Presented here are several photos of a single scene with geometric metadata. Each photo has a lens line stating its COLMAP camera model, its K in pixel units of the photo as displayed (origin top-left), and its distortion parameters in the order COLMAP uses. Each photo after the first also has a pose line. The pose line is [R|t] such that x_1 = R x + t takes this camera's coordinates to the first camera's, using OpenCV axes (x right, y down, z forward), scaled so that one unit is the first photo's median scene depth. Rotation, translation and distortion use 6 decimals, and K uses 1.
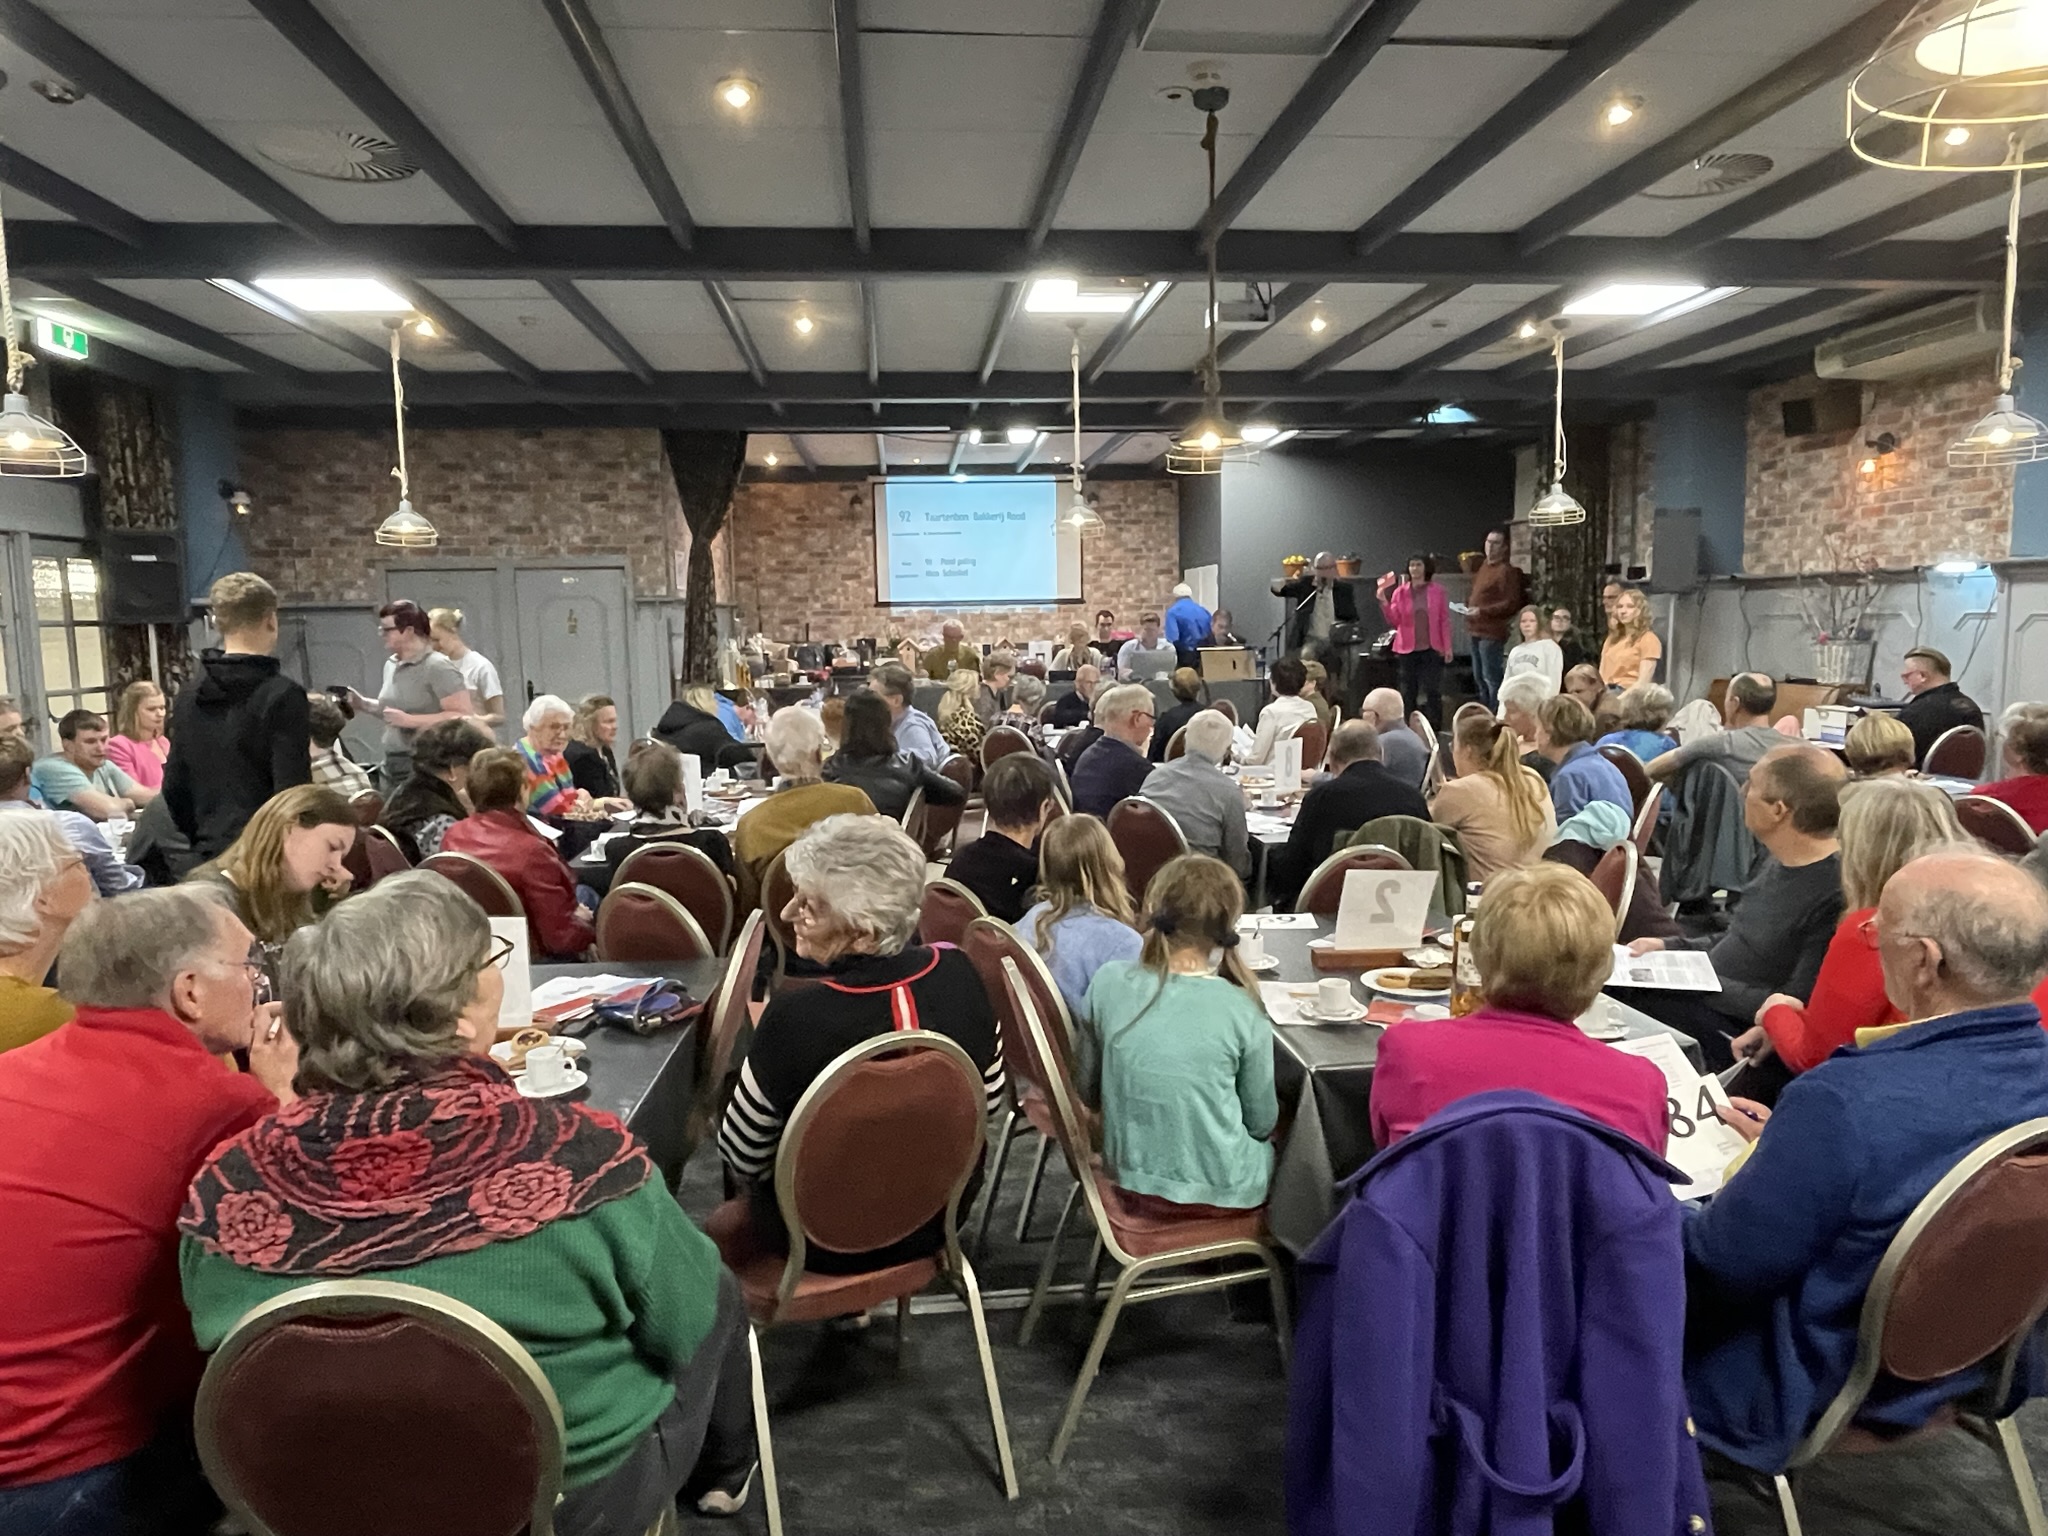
lens RADIAL K [[1302.5, 0, 1033.9], [0, 1302.5, 756.5], [0, 0, 1]] dist [0.004571, -0.014449]
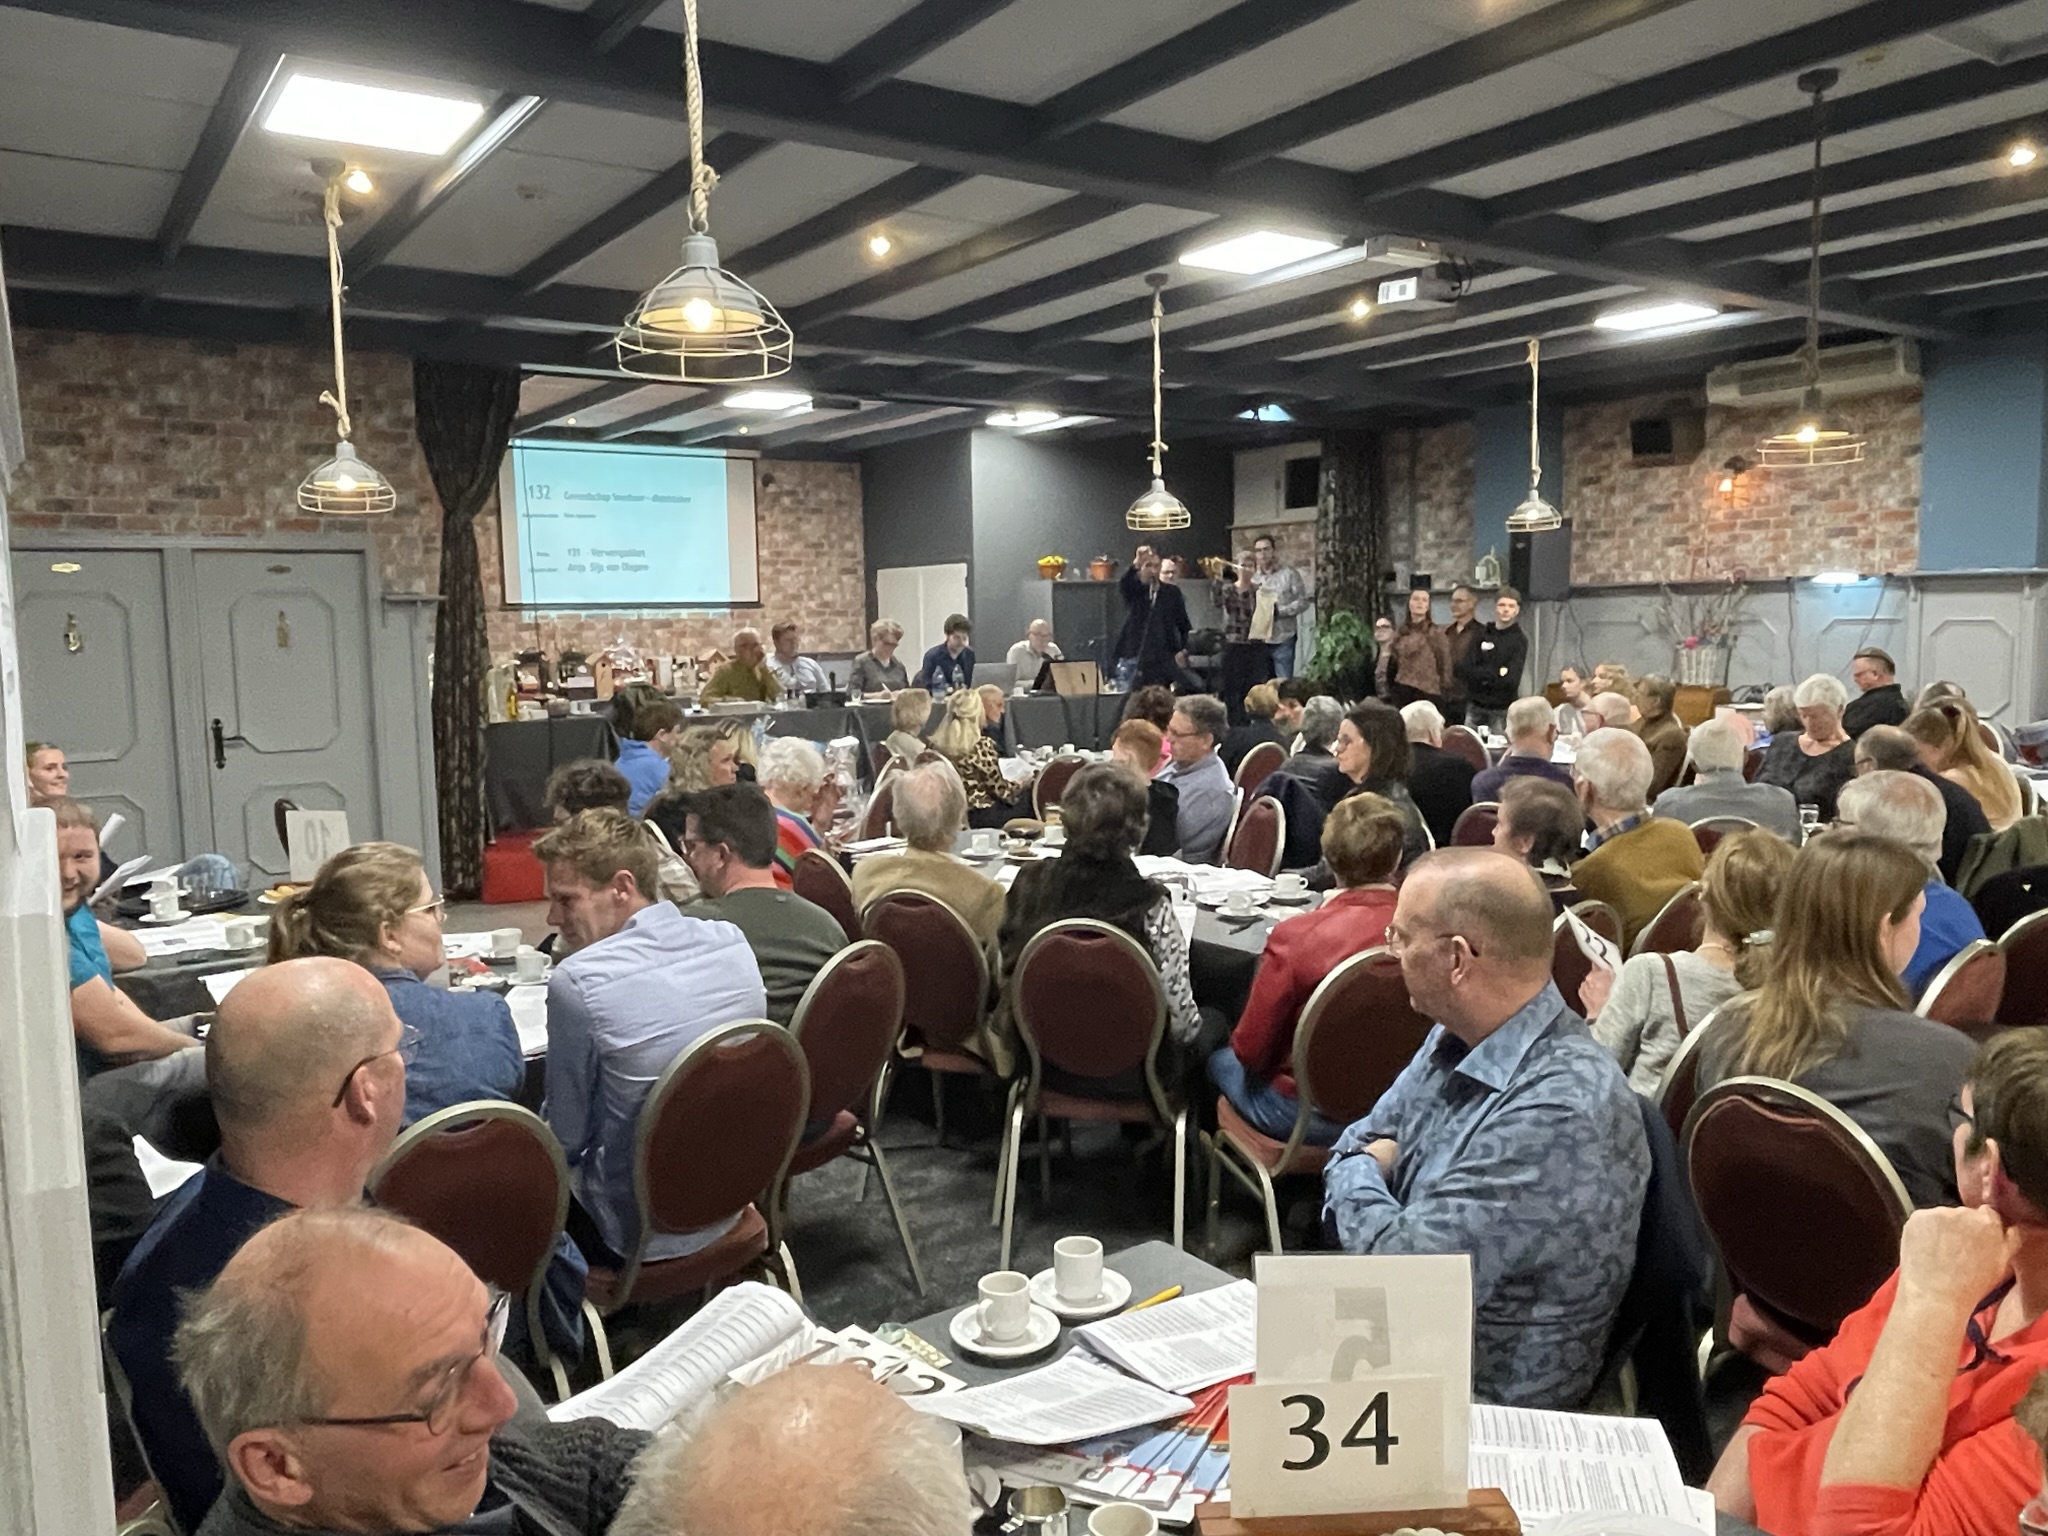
lens RADIAL K [[1484.2, 0, 1042.0], [0, 1484.2, 762.8], [0, 0, 1]] dist [0.011914, -0.012550]
pose [[0.886944, -0.042096, 0.459954, -0.363045], [0.048951, 0.998797, -0.002980, -0.011580], [-0.459275, 0.025159, 0.887938, 0.126371]]
